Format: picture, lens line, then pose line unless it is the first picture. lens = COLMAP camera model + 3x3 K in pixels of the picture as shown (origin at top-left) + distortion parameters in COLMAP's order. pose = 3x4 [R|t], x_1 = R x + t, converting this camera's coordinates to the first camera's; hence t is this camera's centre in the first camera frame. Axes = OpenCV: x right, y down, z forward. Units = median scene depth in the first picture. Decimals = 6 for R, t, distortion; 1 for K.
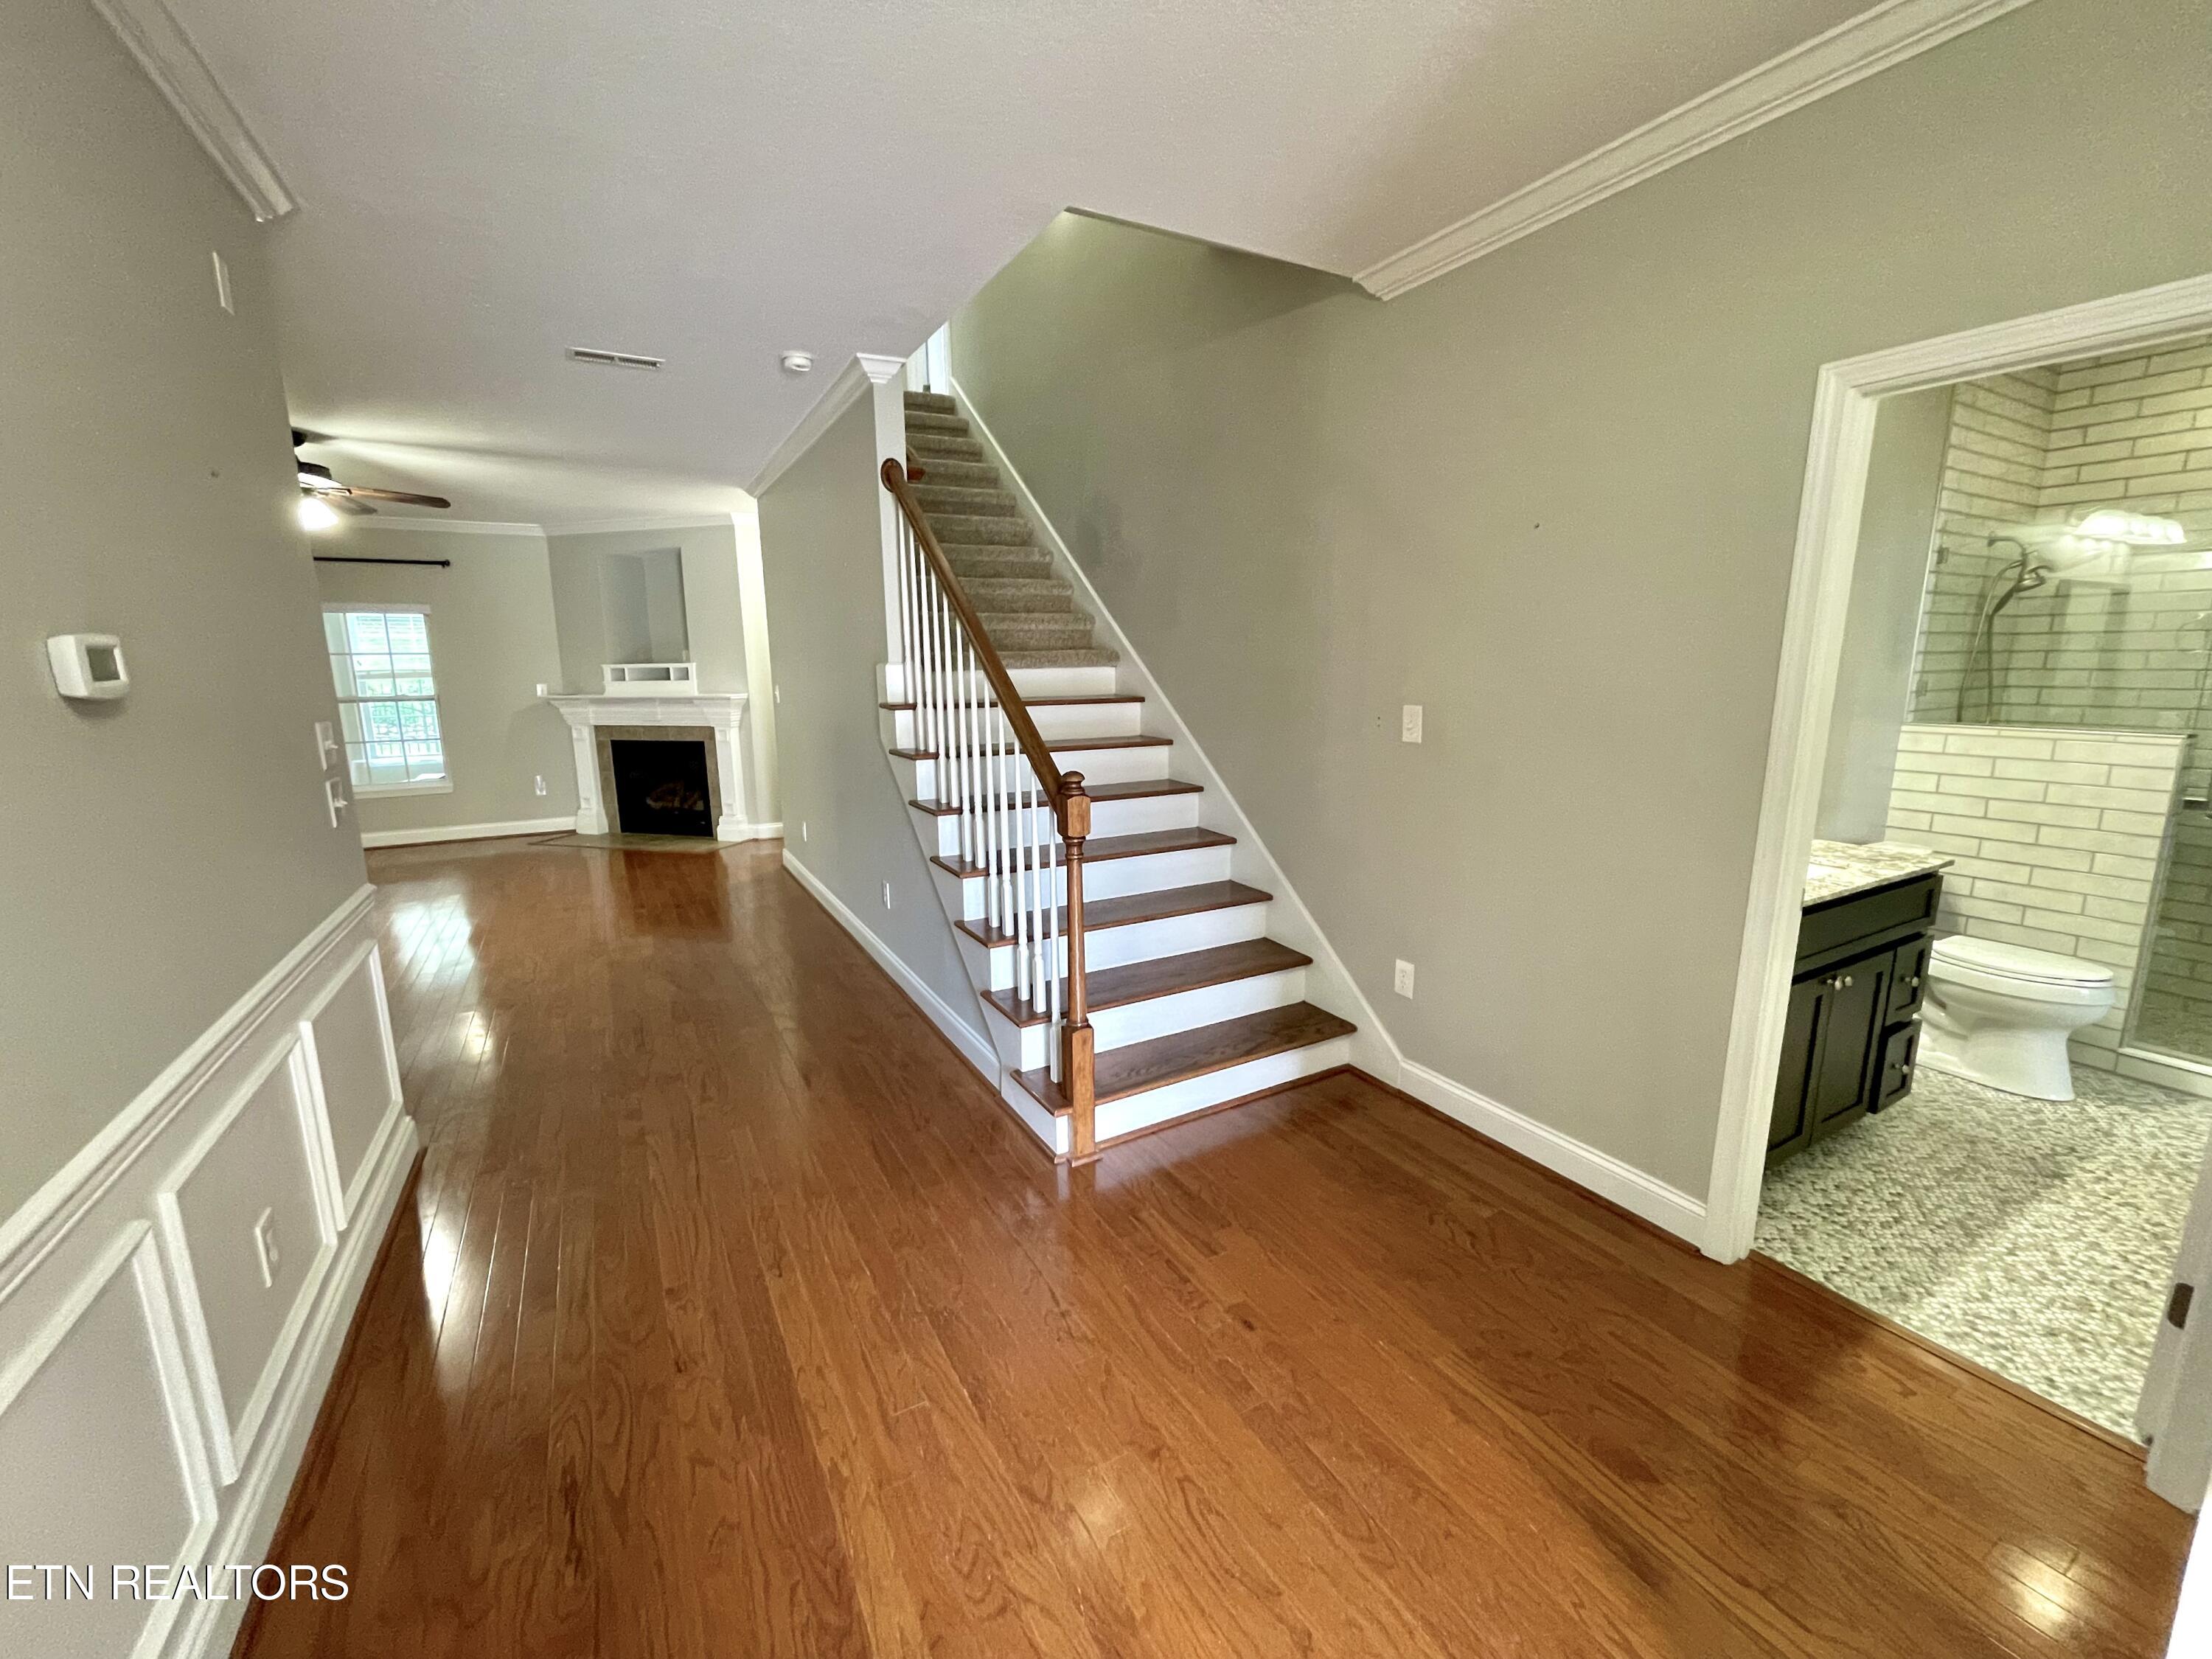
lens RADIAL K [[902.1, 0, 1111.8], [0, 902.1, 830.1], [0, 0, 1]] dist [0.001159, 0.000944]
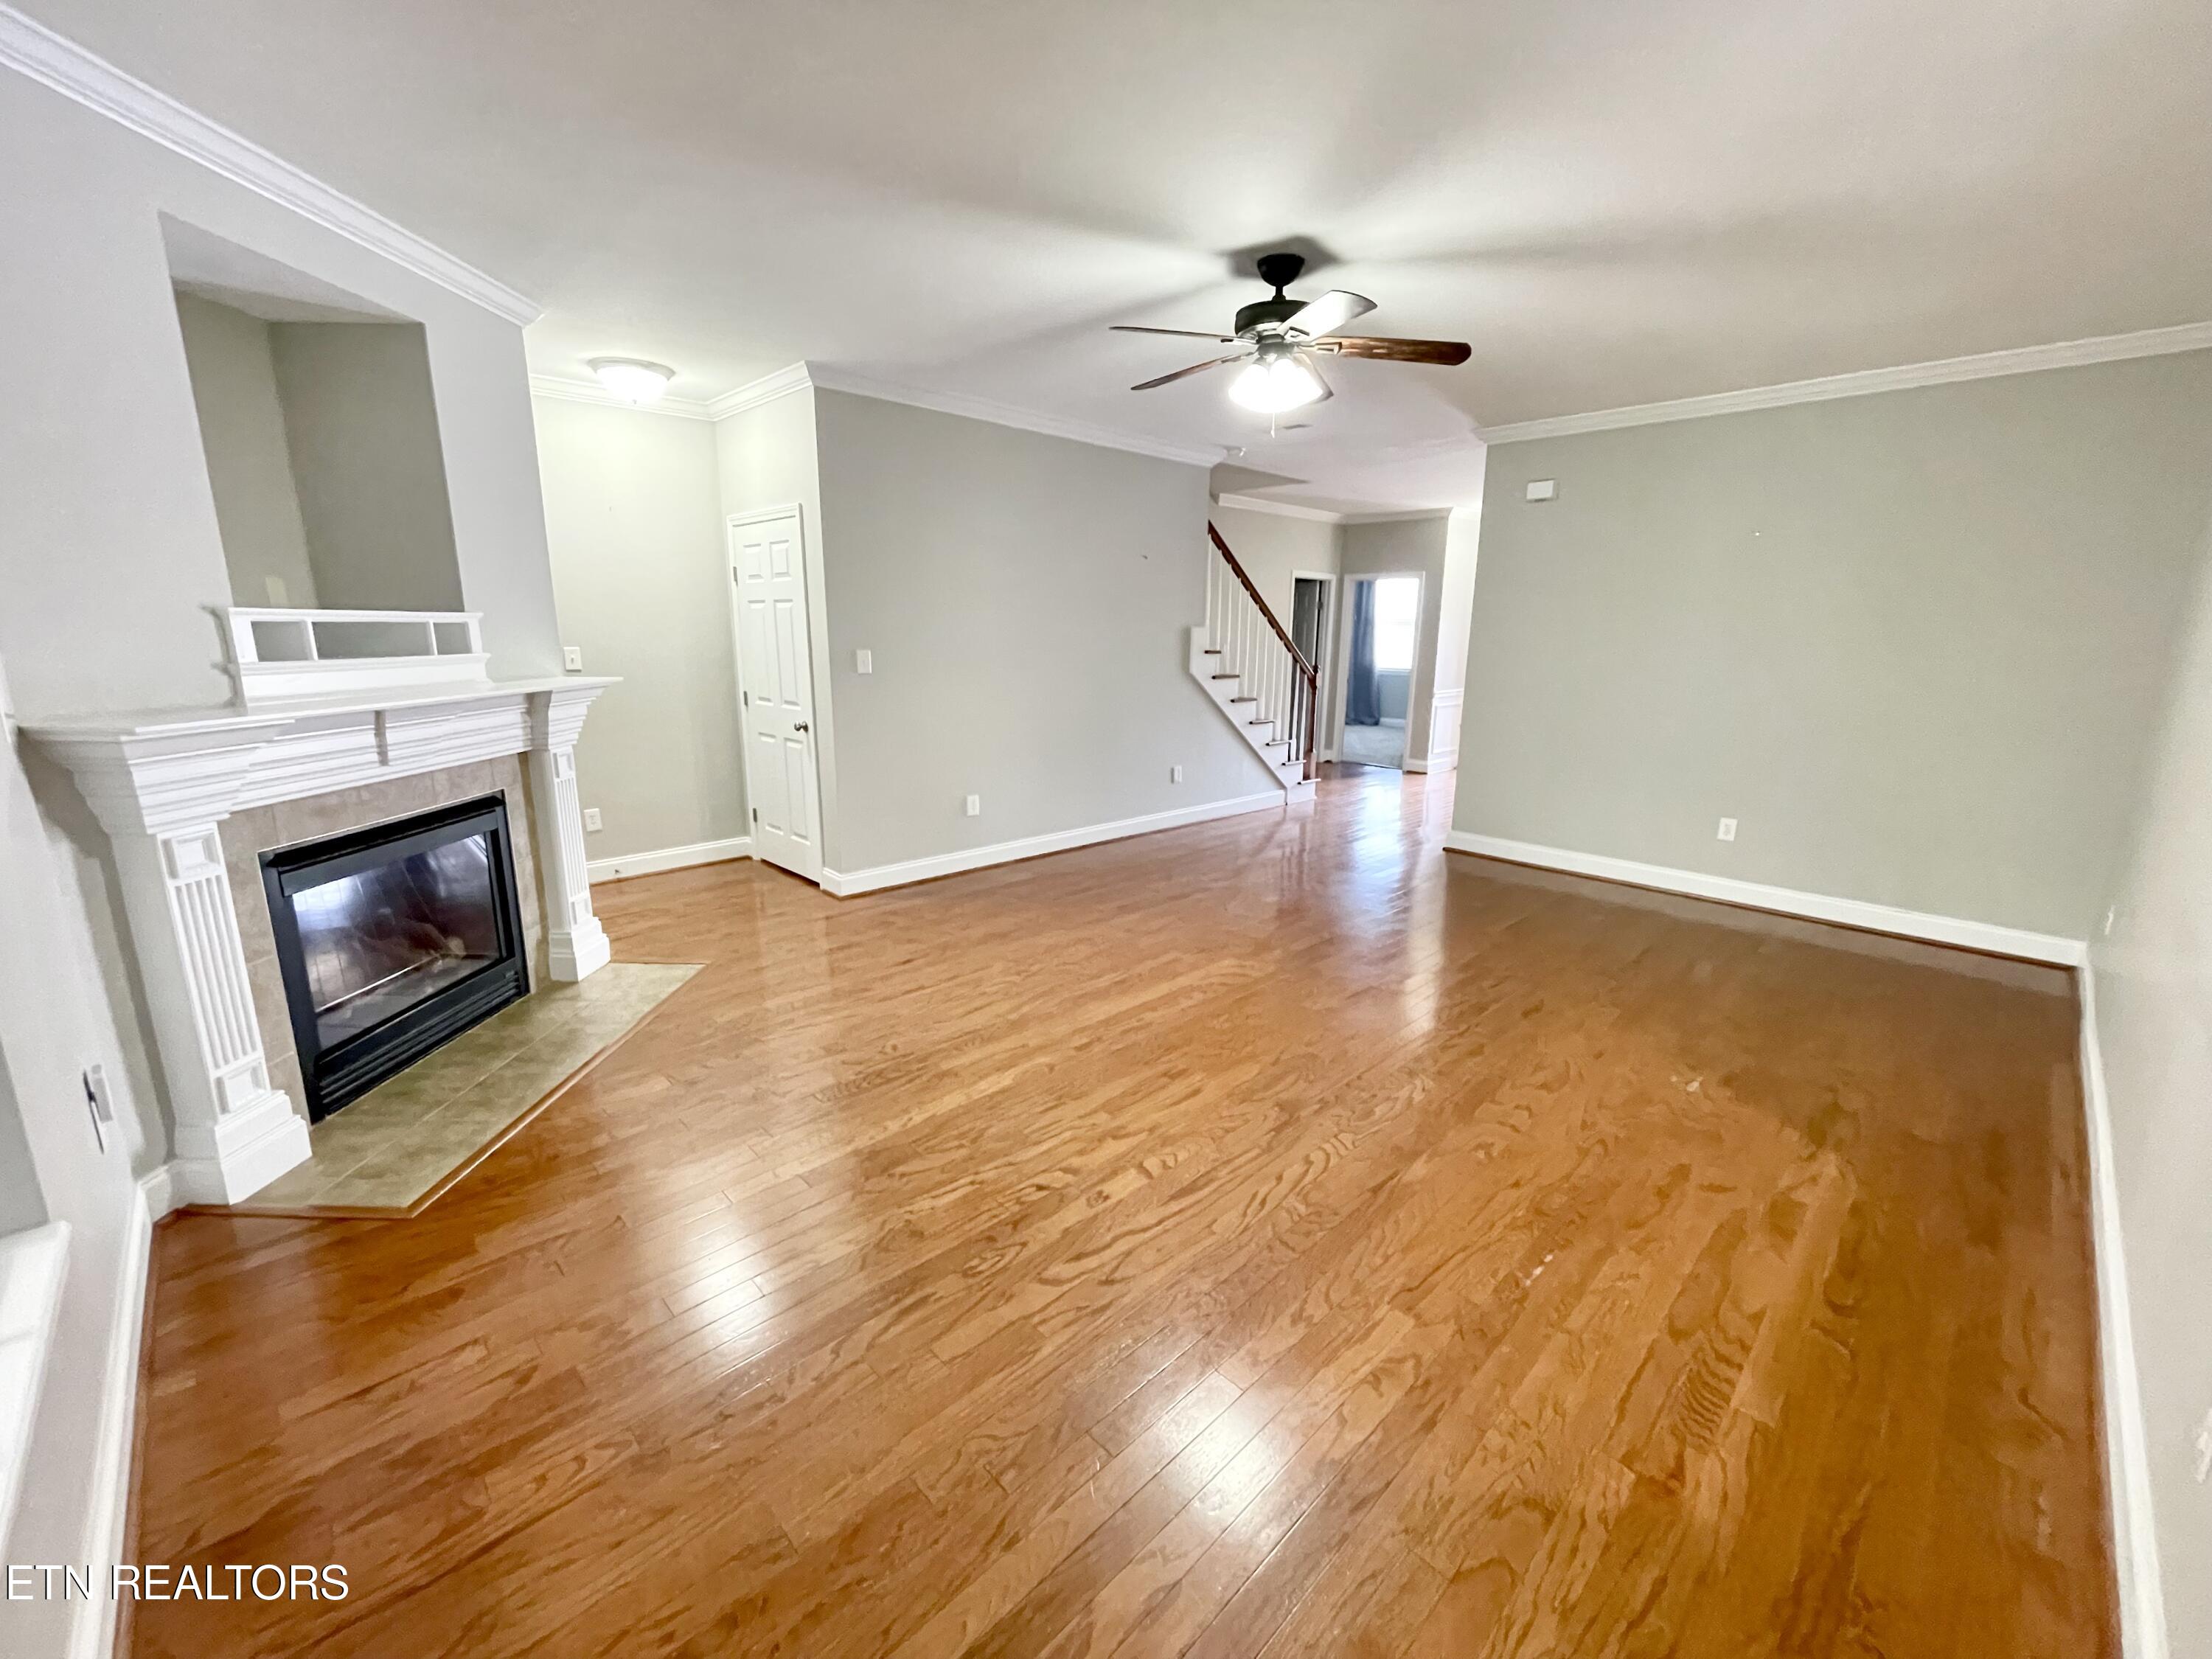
lens RADIAL K [[902.1, 0, 1111.8], [0, 902.1, 830.1], [0, 0, 1]] dist [0.001159, 0.000944]
pose [[-0.258015, -0.204695, 0.944208, -1.175831], [0.170932, 0.952210, 0.253139, -0.172827], [-0.950900, 0.226709, -0.210696, 0.996620]]
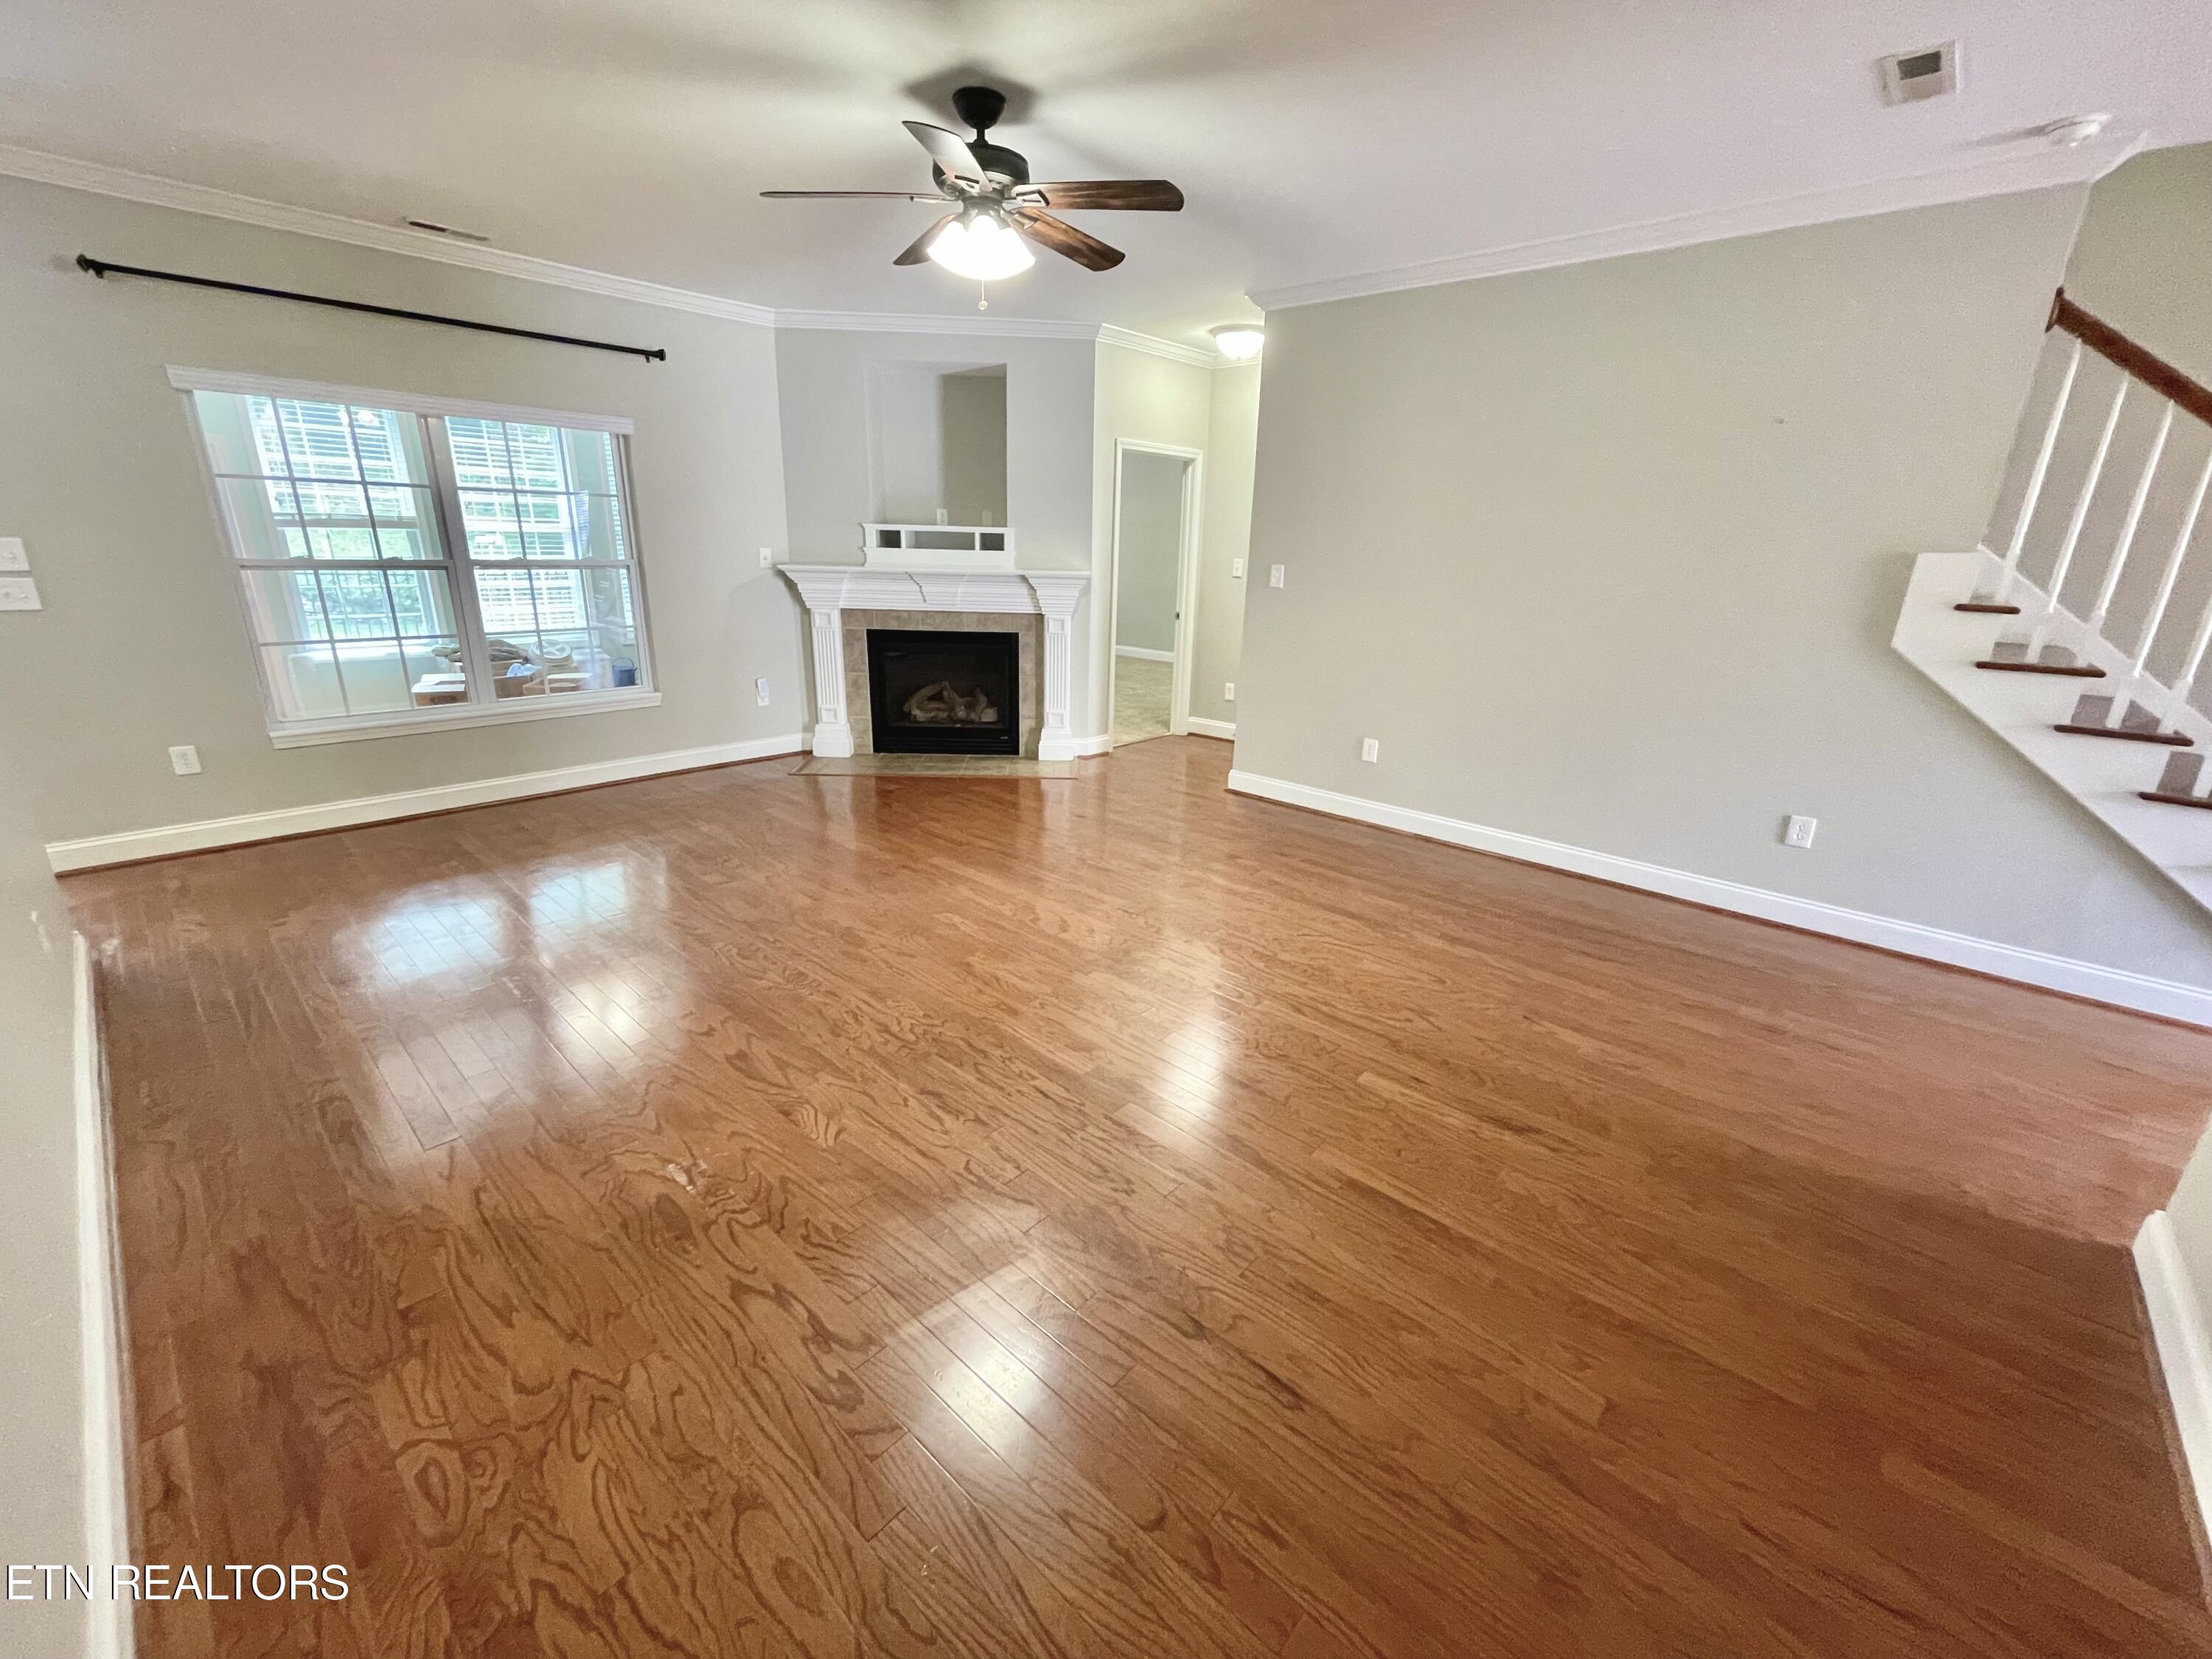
lens RADIAL K [[891.6, 0, 1105.1], [0, 891.6, 839.3], [0, 0, 1]] dist [-0.001416, -0.000236]
pose [[0.948761, -0.065278, 0.309178, -0.775406], [0.020812, 0.989214, 0.144991, -0.039694], [-0.315308, -0.131127, 0.939886, 0.285725]]
